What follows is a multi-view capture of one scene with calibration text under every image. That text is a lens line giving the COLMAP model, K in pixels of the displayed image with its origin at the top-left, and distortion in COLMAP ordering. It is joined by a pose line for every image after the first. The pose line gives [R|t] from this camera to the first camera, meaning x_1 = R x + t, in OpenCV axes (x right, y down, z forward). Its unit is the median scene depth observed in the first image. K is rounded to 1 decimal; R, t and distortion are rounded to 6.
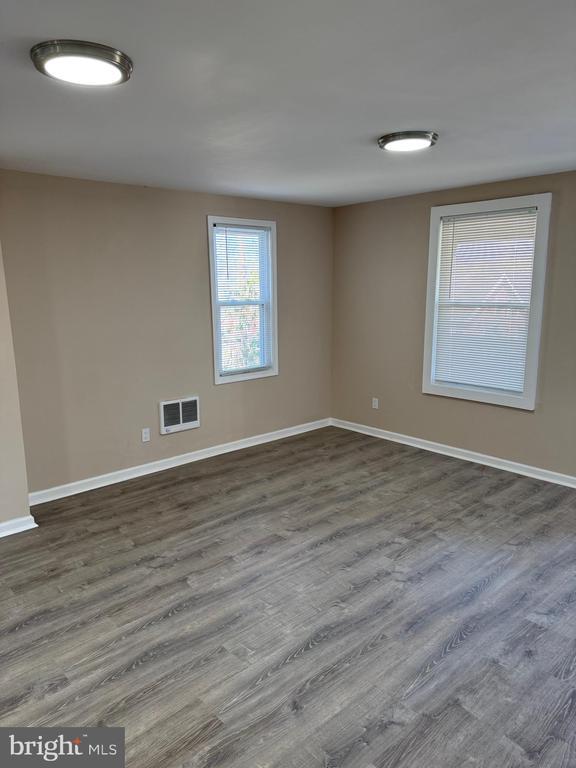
lens RADIAL K [[530.9, 0, 288.0], [0, 530.9, 384.0], [0, 0, 1]] dist [0.003945, 0.001445]
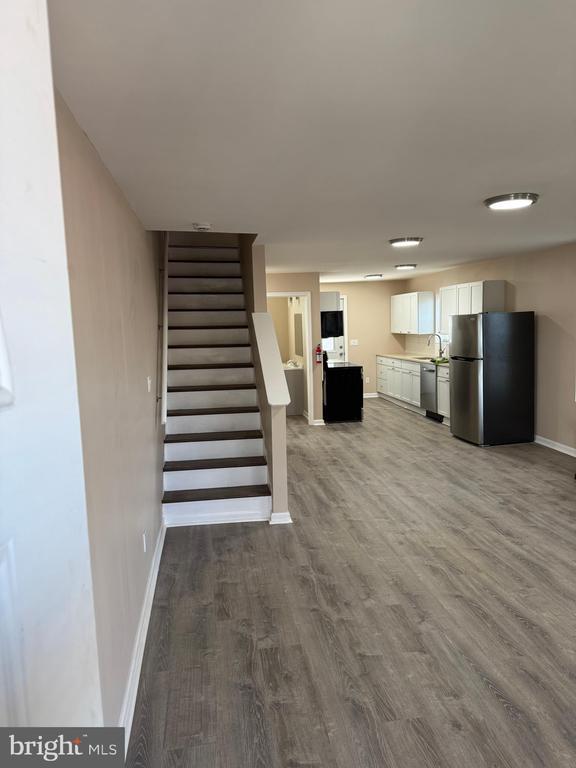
lens RADIAL K [[550.1, 0, 288.0], [0, 550.1, 384.0], [0, 0, 1]] dist [-0.002791, -0.023568]
pose [[-0.539841, 0.122591, -0.832793, 1.362496], [-0.118346, 0.968458, 0.219277, -0.231892], [0.833406, 0.216933, -0.508305, 1.153864]]
